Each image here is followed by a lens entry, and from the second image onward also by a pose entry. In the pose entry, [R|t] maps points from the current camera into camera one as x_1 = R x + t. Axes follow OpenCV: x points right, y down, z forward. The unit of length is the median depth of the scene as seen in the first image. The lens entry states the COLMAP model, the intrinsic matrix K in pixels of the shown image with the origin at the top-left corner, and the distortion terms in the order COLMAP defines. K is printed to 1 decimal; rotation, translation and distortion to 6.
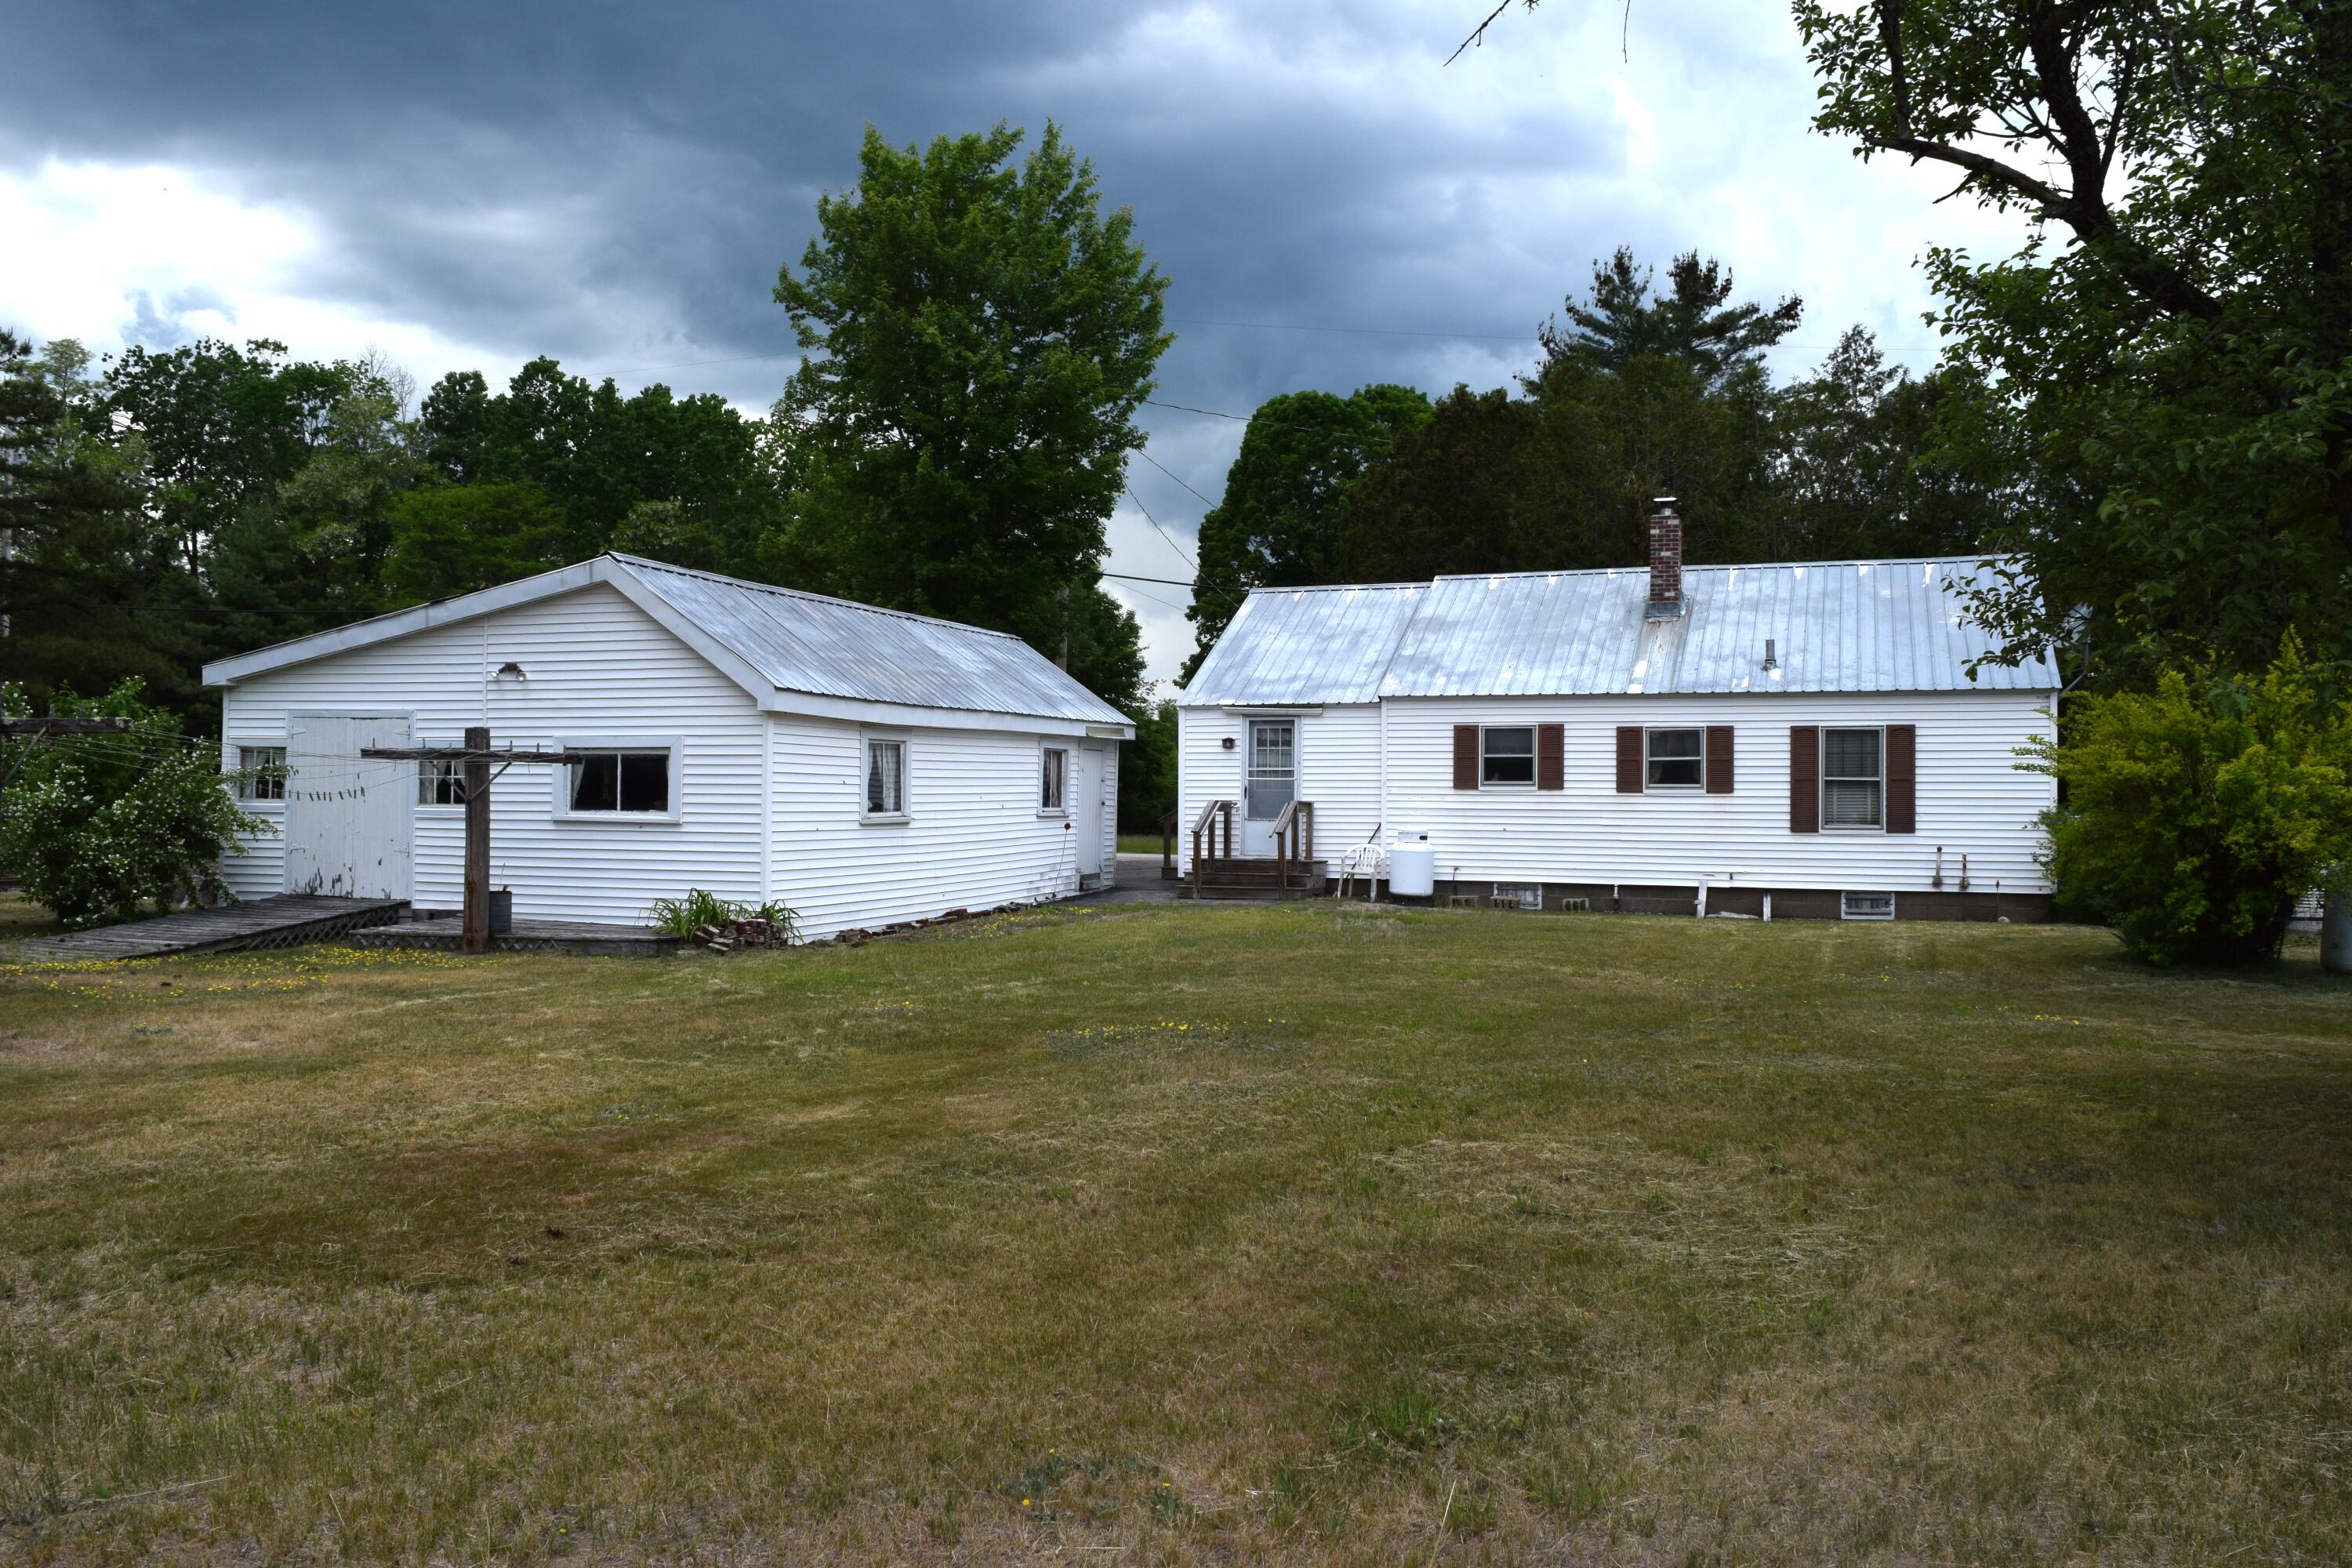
lens RADIAL K [[1809.7, 0, 1153.1], [0, 1809.7, 782.0], [0, 0, 1]] dist [-0.021714, 0.010361]
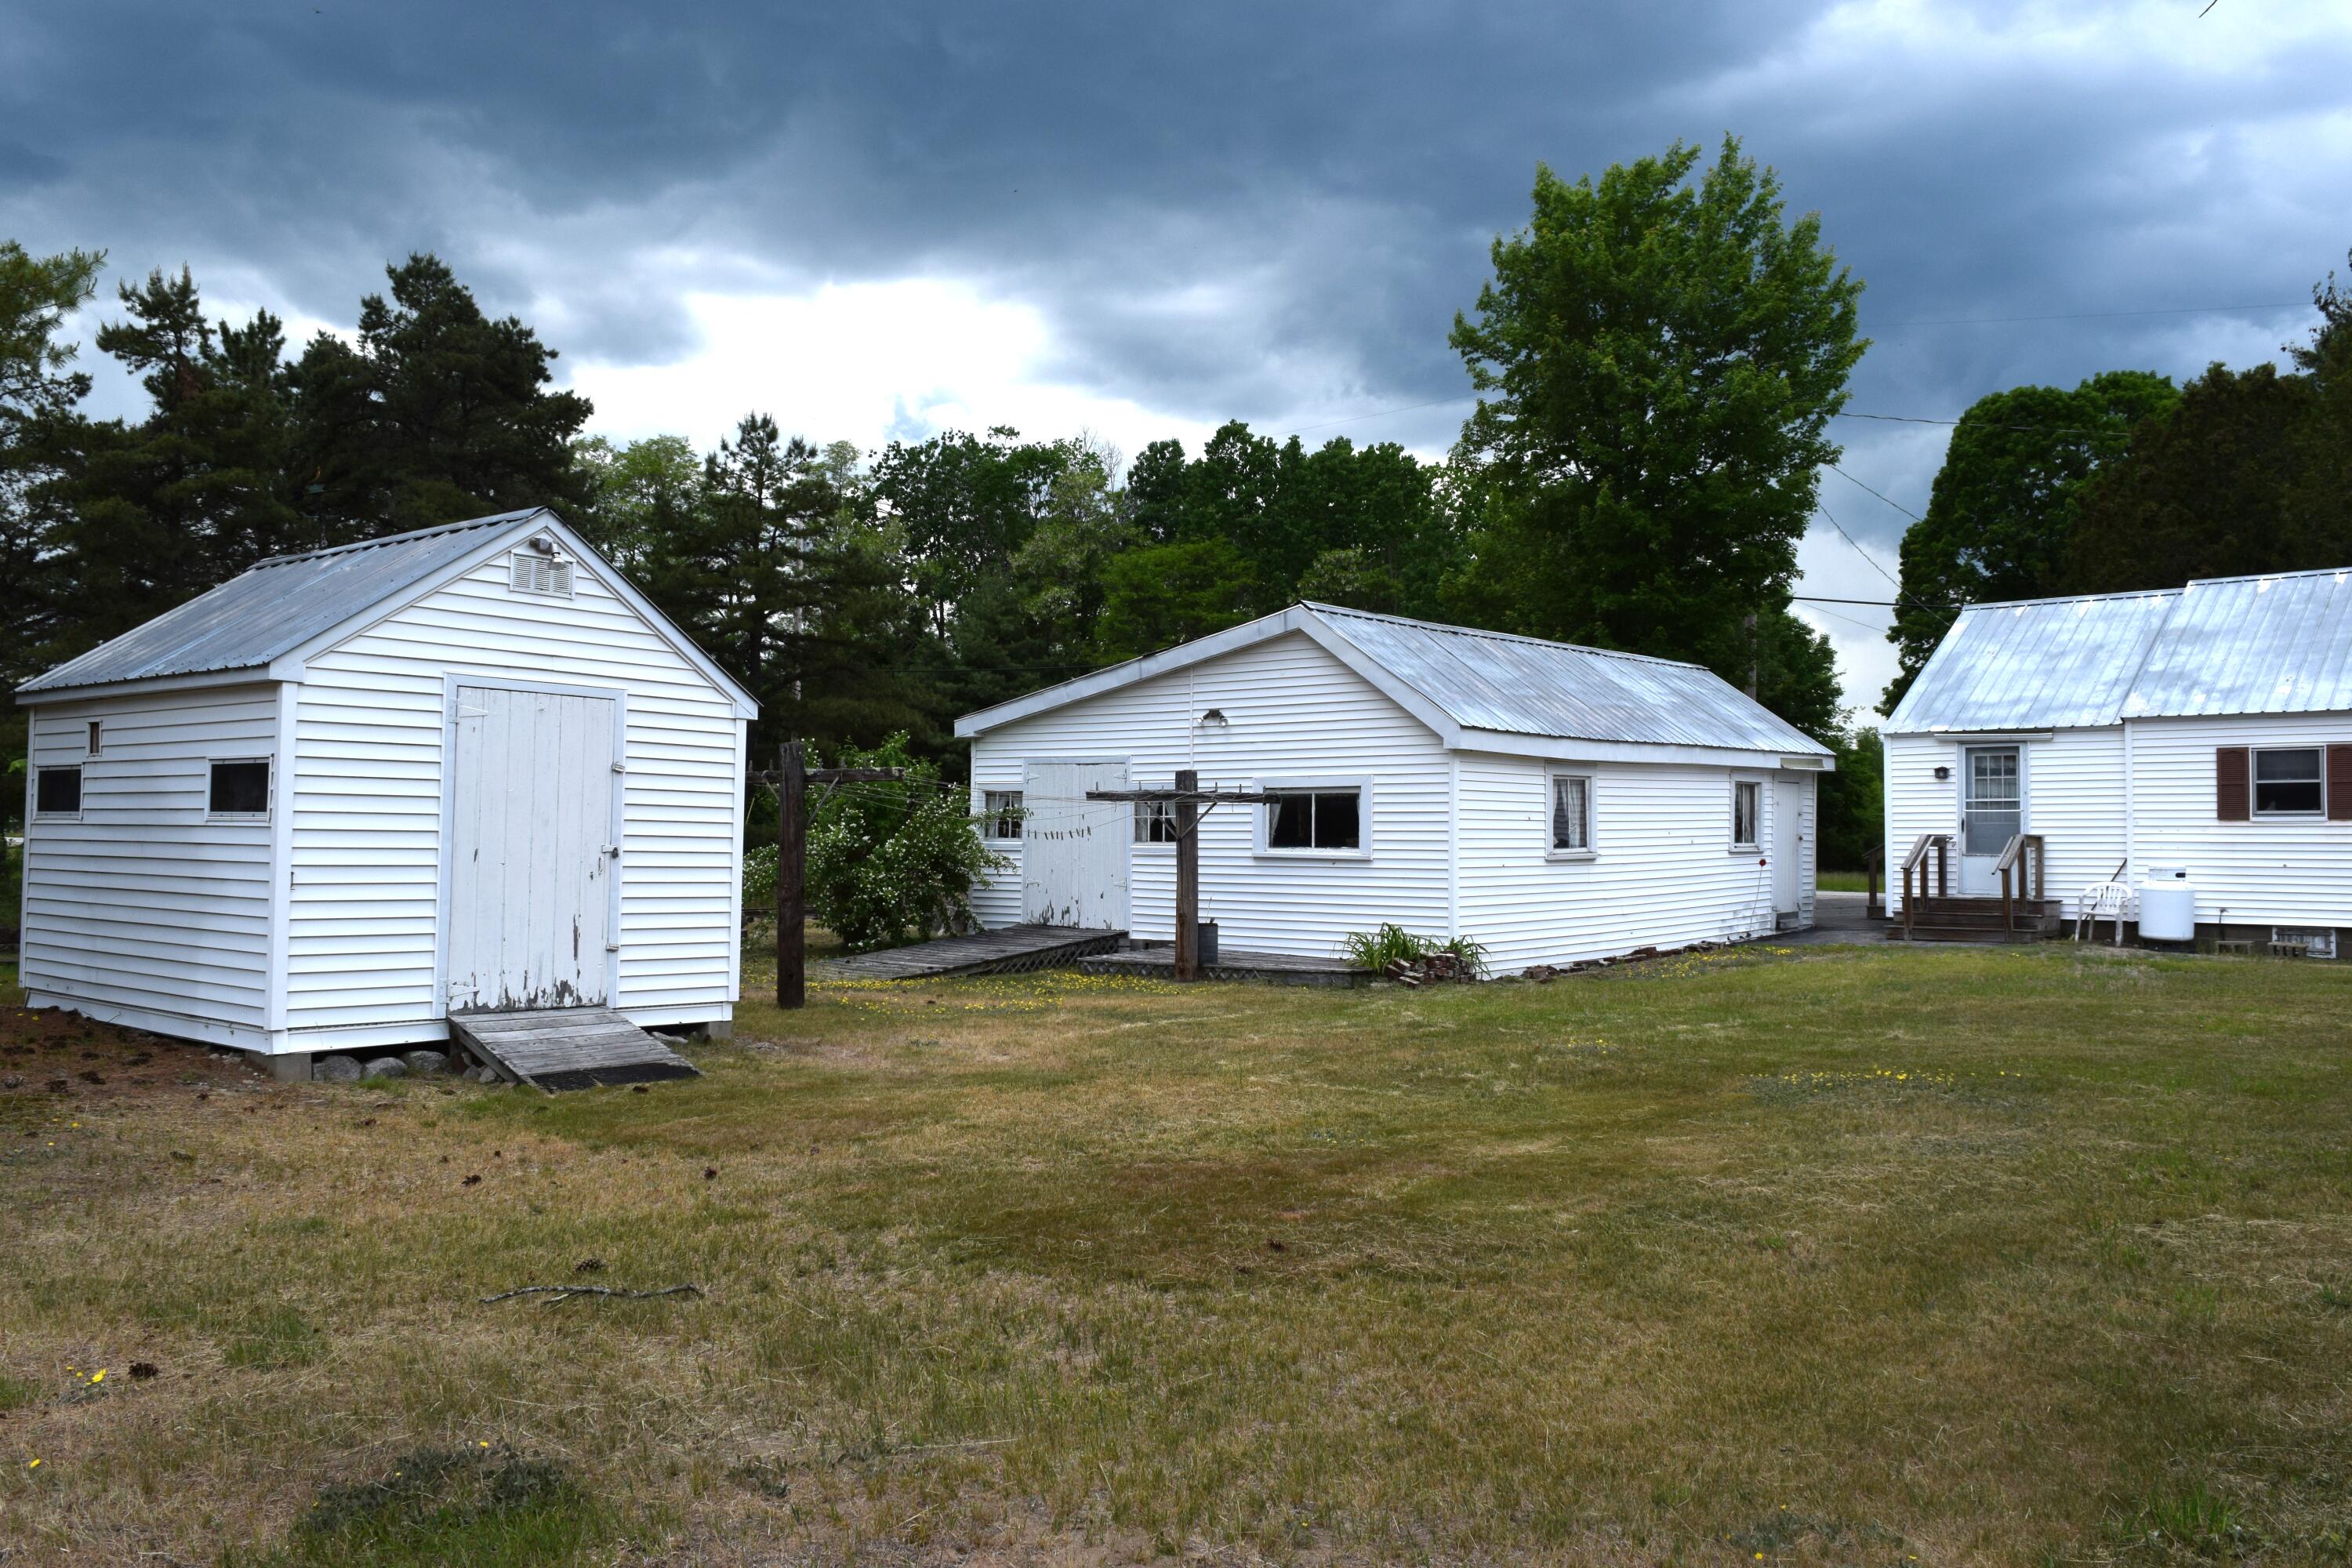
lens RADIAL K [[1809.7, 0, 1153.1], [0, 1809.7, 782.0], [0, 0, 1]] dist [-0.021714, 0.010361]
pose [[0.933833, -0.015988, -0.357352, -0.006884], [0.008713, 0.999721, -0.021958, 0.000071], [0.357603, 0.017392, 0.933712, -0.009643]]
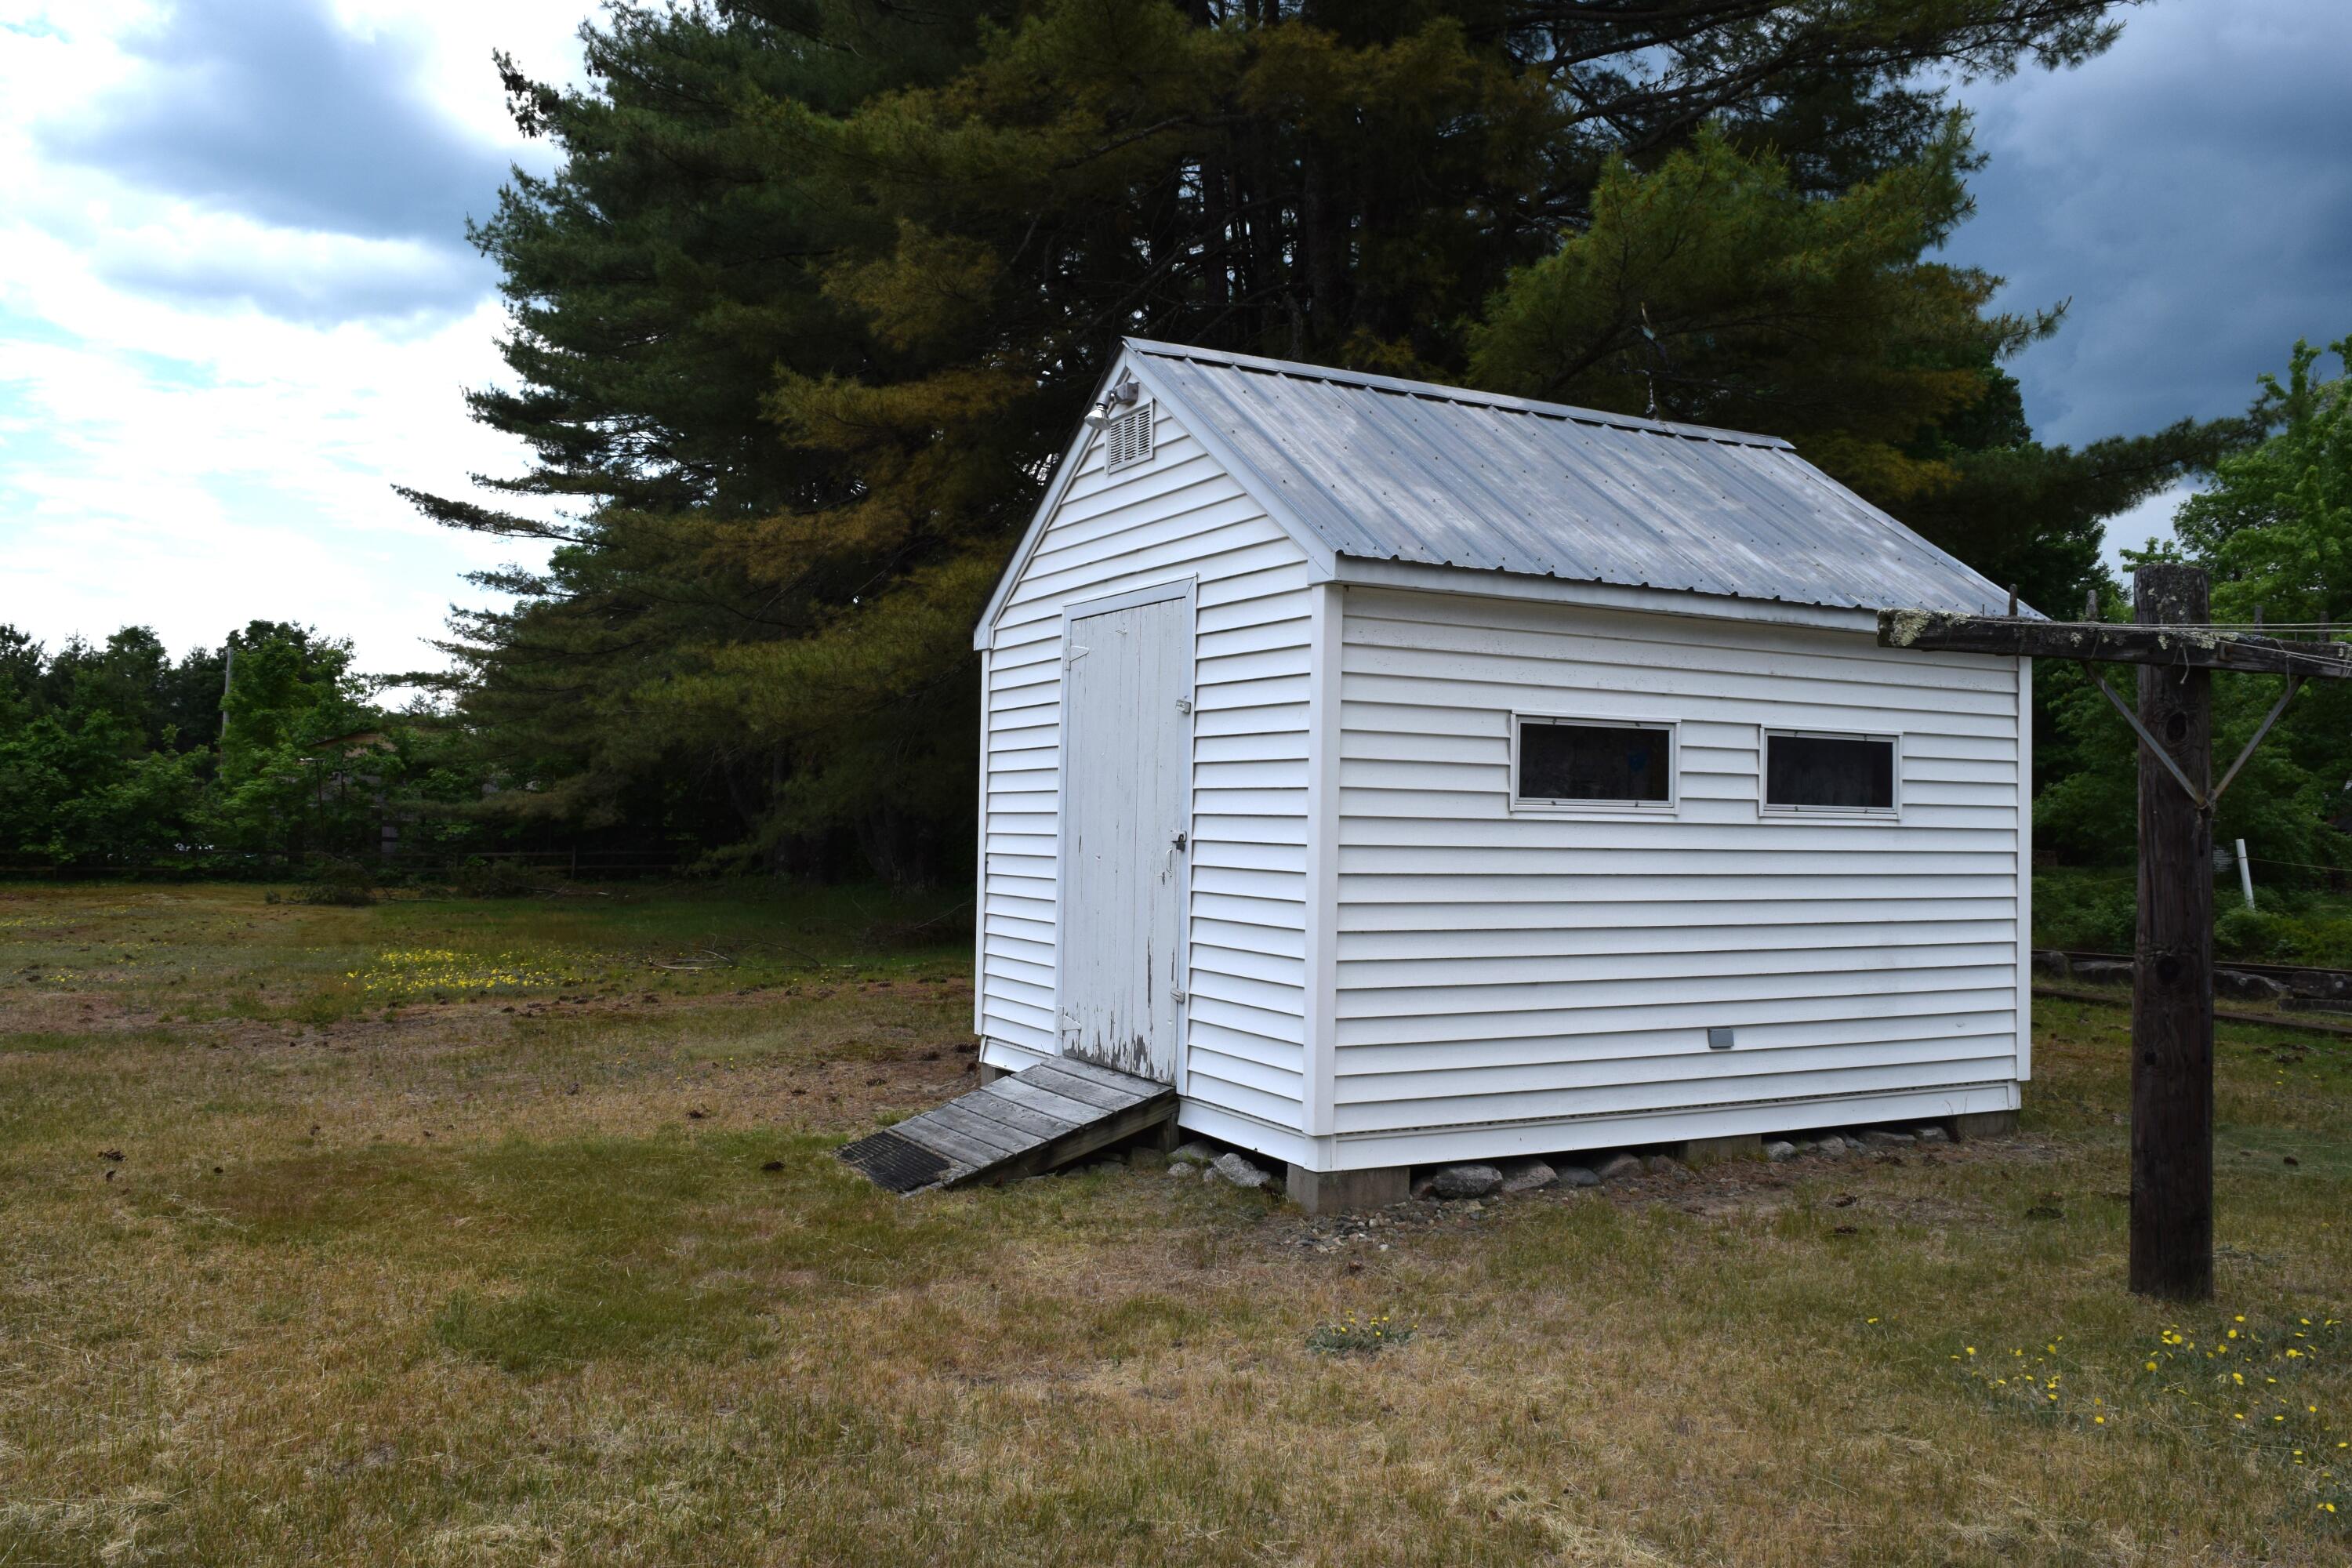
lens RADIAL K [[1809.7, 0, 1153.1], [0, 1809.7, 782.0], [0, 0, 1]] dist [-0.021714, 0.010361]
pose [[-0.686898, -0.039755, -0.725666, -0.150682], [-0.007423, 0.998834, -0.047693, 0.018767], [0.726716, -0.027374, -0.686392, 0.994986]]
